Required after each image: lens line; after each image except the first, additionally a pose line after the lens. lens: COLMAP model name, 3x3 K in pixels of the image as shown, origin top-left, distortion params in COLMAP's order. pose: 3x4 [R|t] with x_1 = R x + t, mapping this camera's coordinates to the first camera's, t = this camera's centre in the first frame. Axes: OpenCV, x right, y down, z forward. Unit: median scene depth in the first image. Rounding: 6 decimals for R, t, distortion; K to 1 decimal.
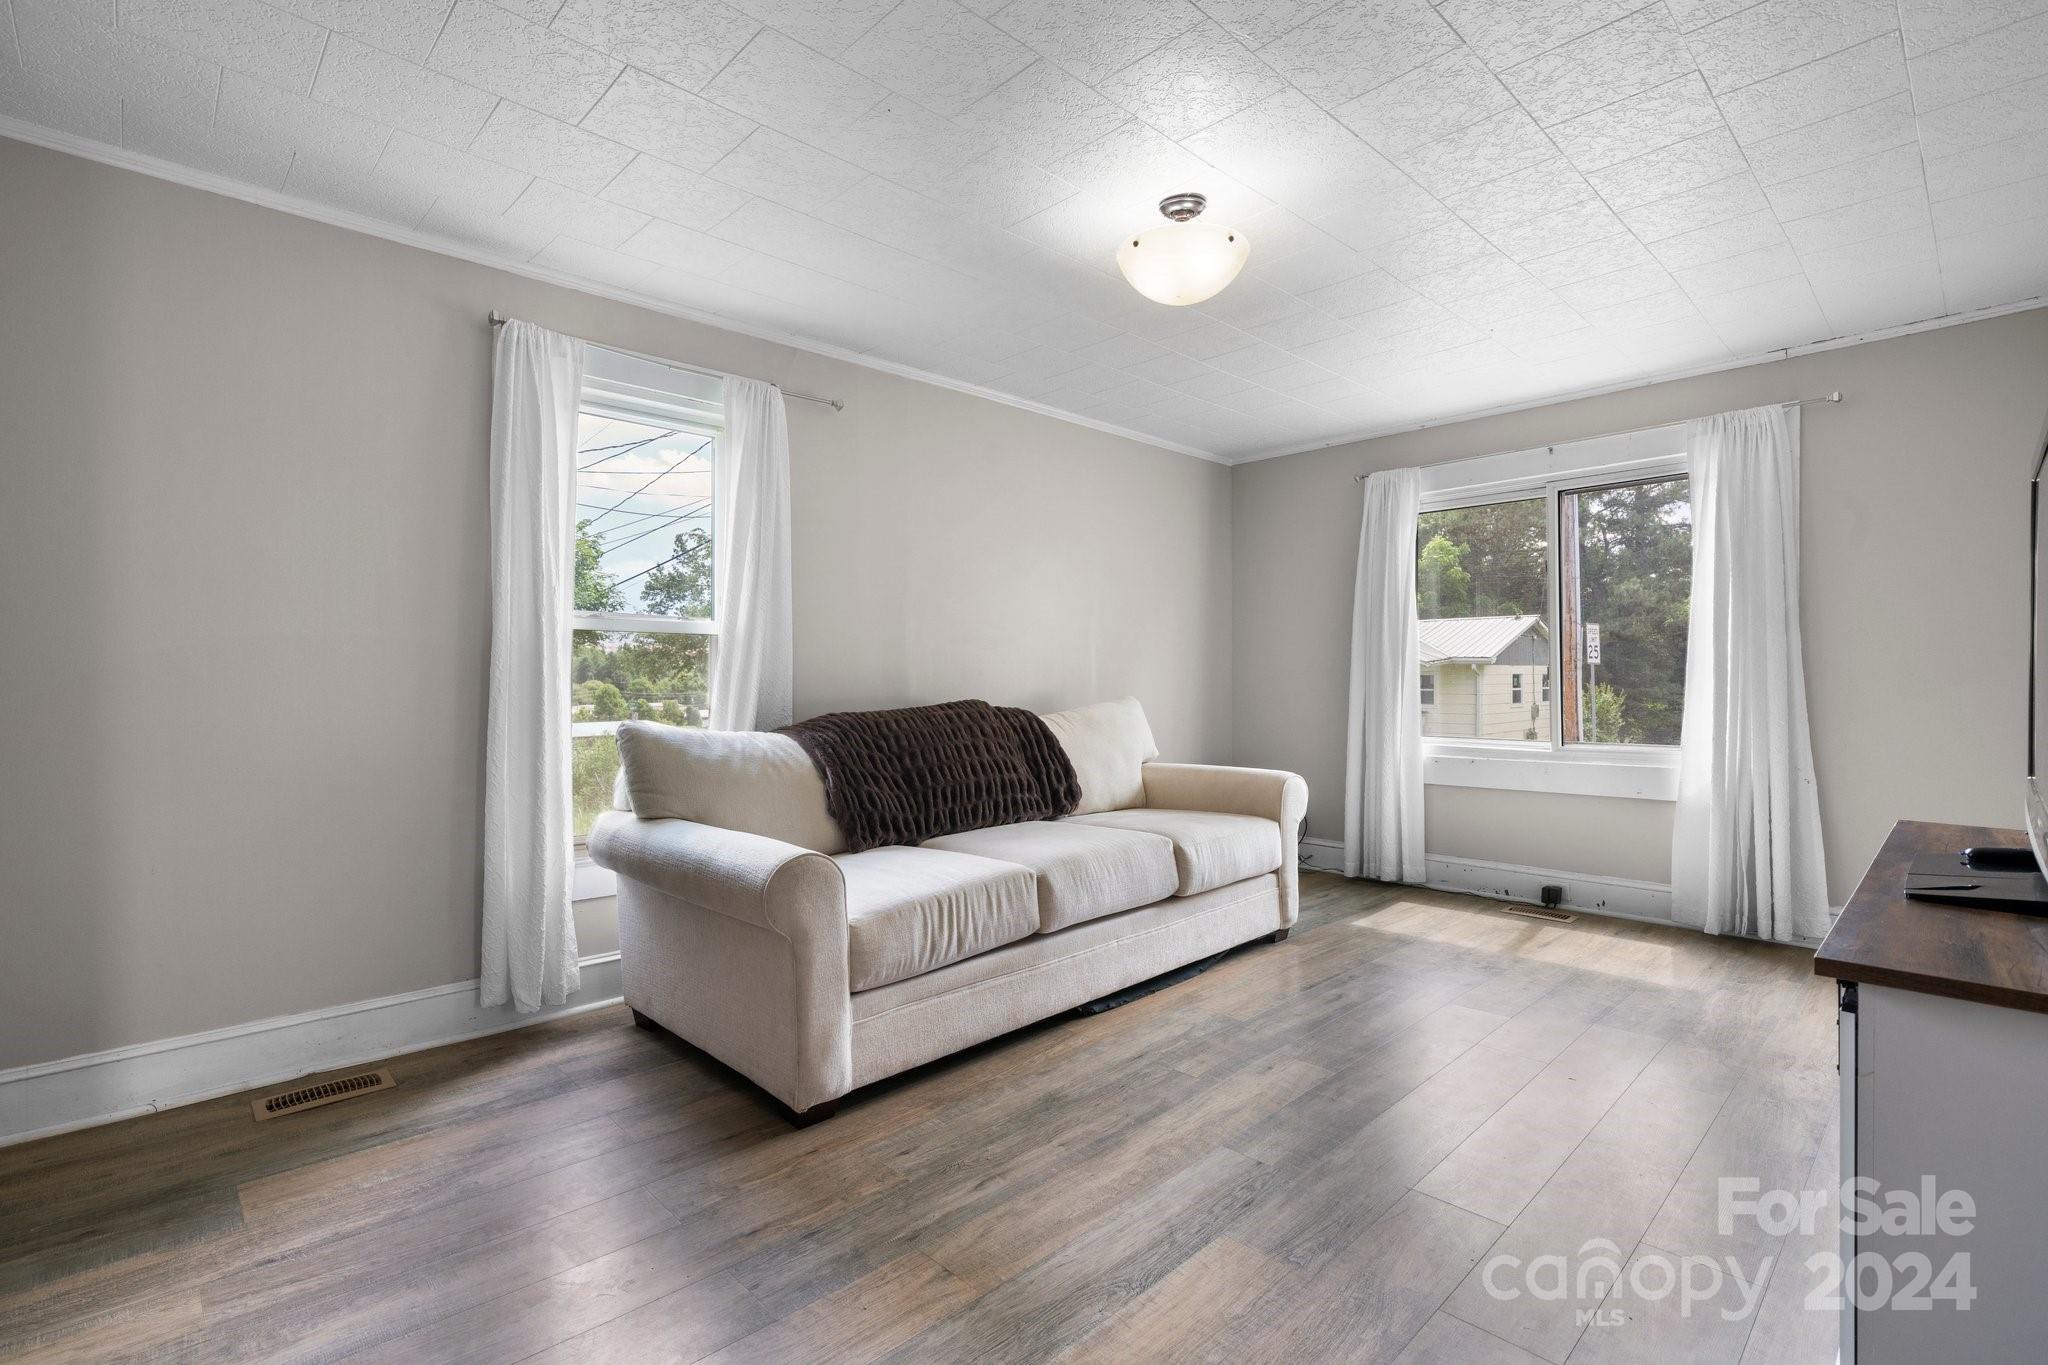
lens RADIAL K [[940.9, 0, 986.0], [0, 940.9, 681.4], [0, 0, 1]] dist [0.001615, 0.000198]
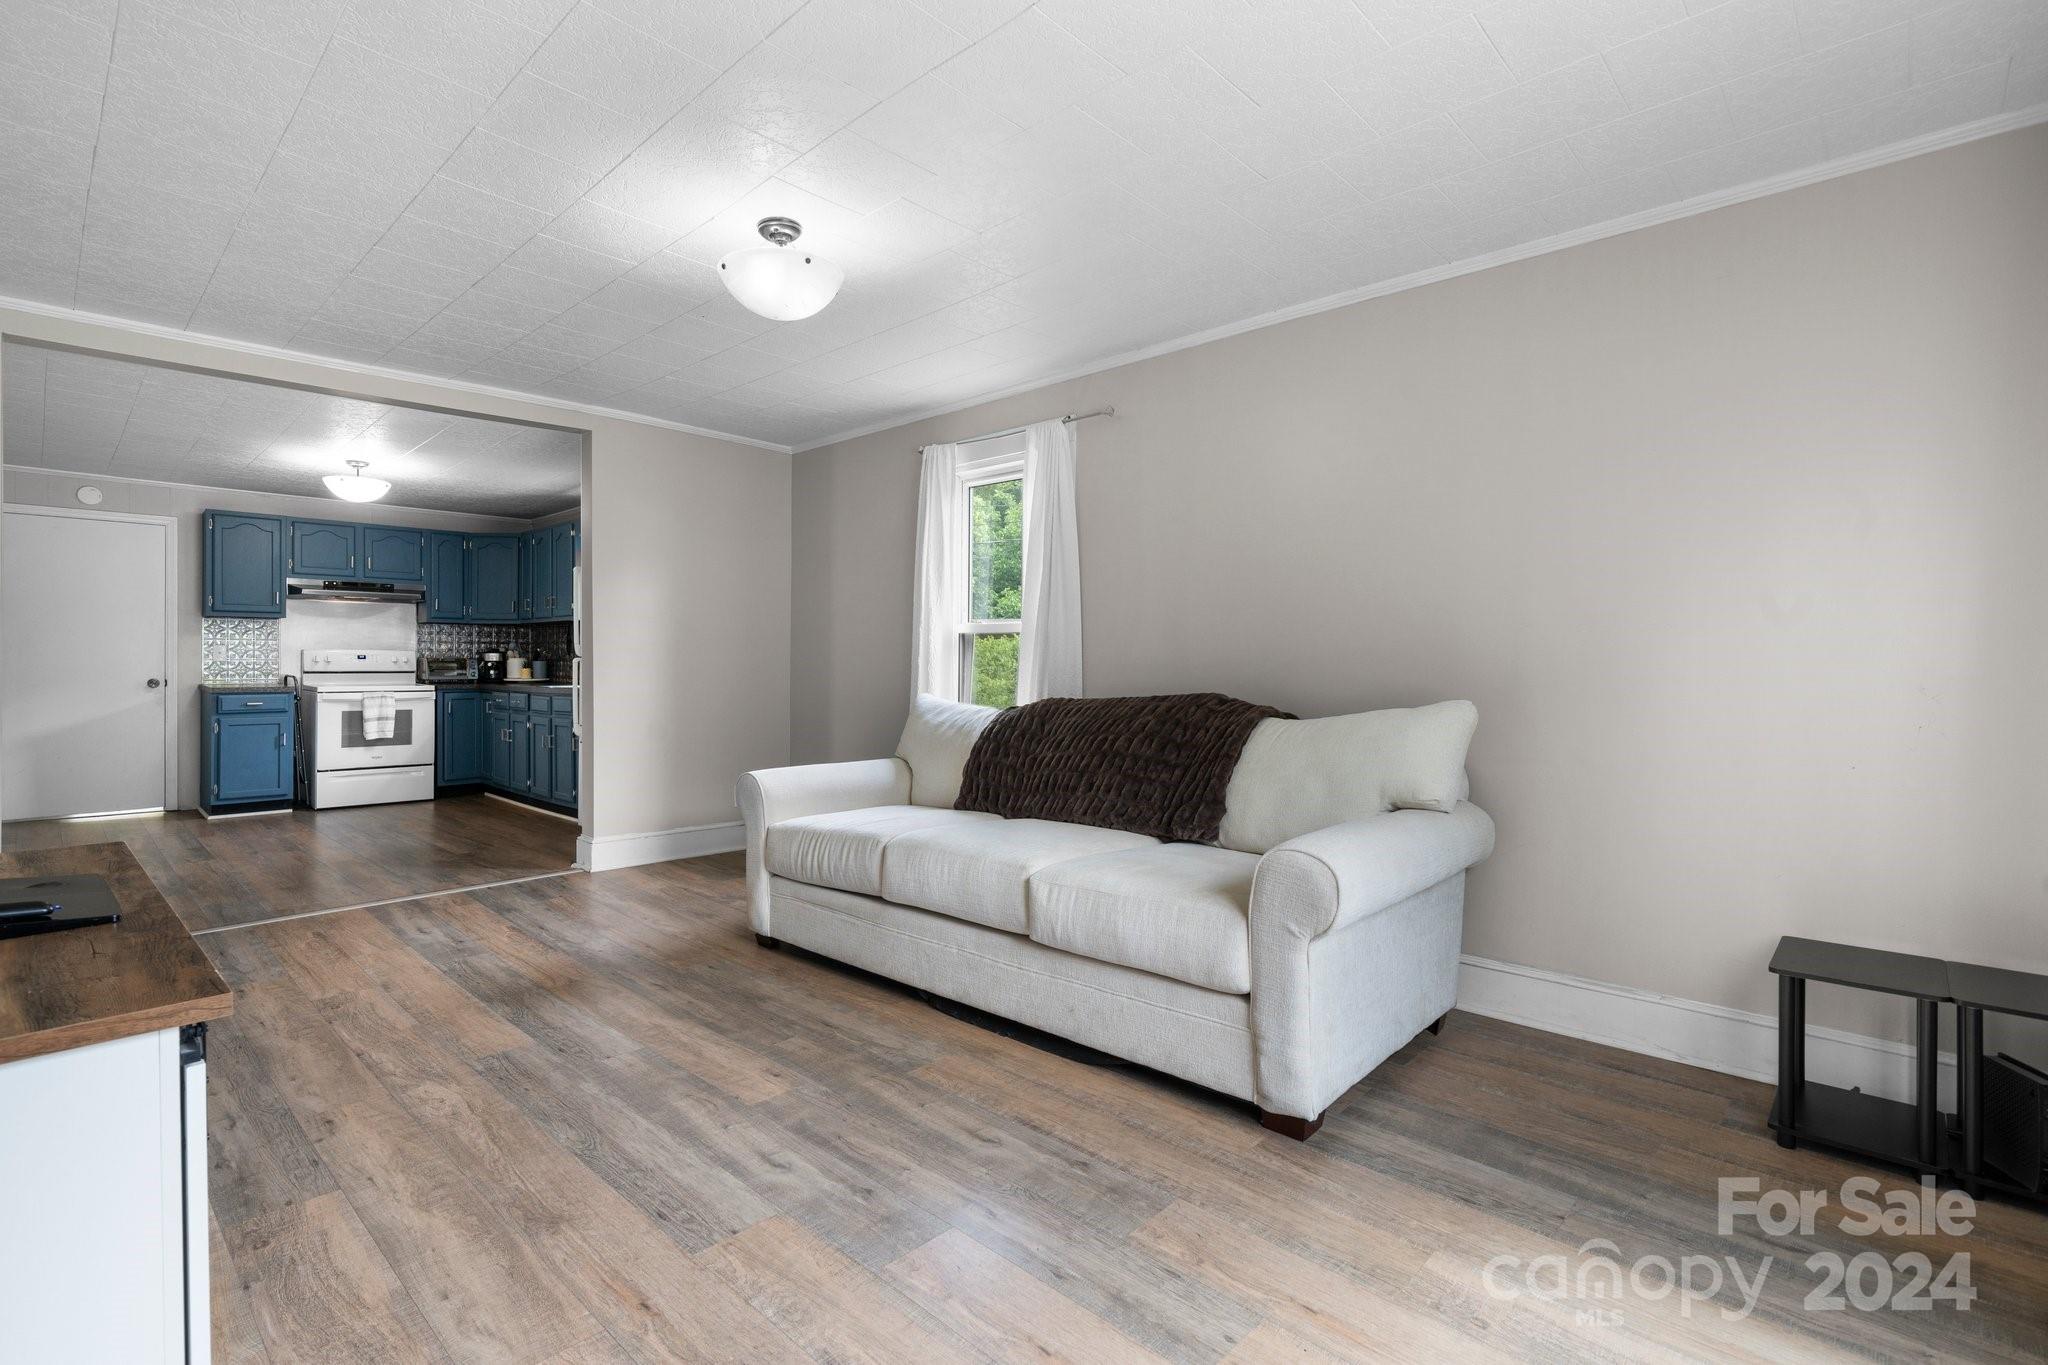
lens RADIAL K [[922.6, 0, 1022.4], [0, 922.6, 656.3], [0, 0, 1]] dist [-0.000073, -0.000066]
pose [[0.080816, -0.003499, -0.996723, 1.161854], [-0.006662, 0.999970, -0.004050, -0.013214], [0.996707, 0.006968, 0.080791, 1.079990]]
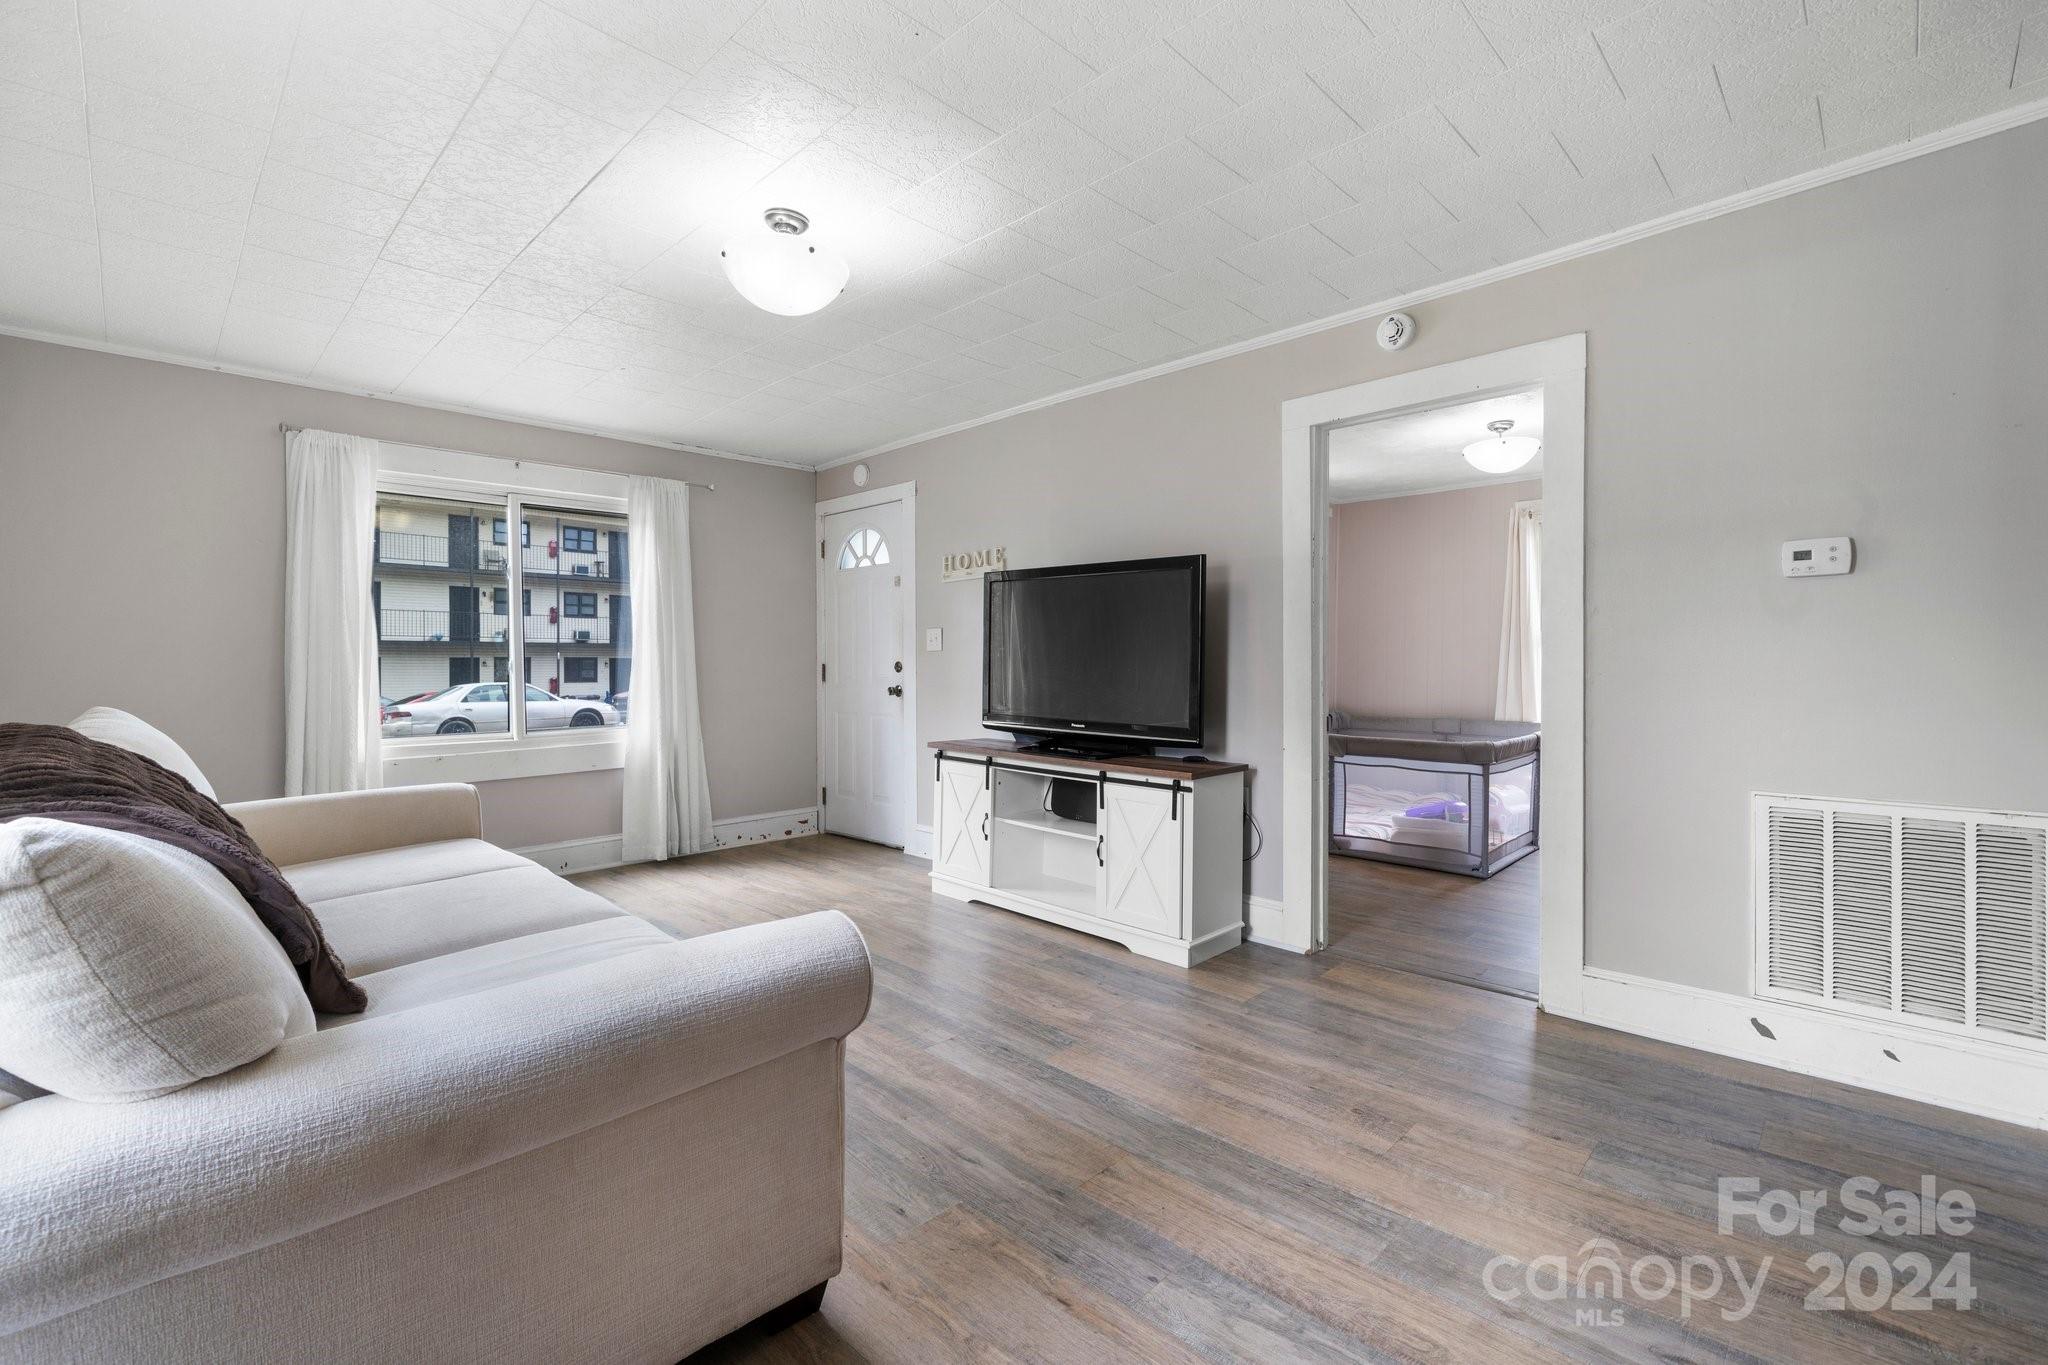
lens RADIAL K [[892.2, 0, 1024.0], [0, 892.2, 682.5], [0, 0, 1]] dist [-0.000271, 0.000124]
pose [[-0.048627, -0.016561, 0.998680, -0.713275], [0.012196, 0.999778, 0.017173, -0.005631], [-0.998743, 0.013015, -0.048414, 0.713128]]
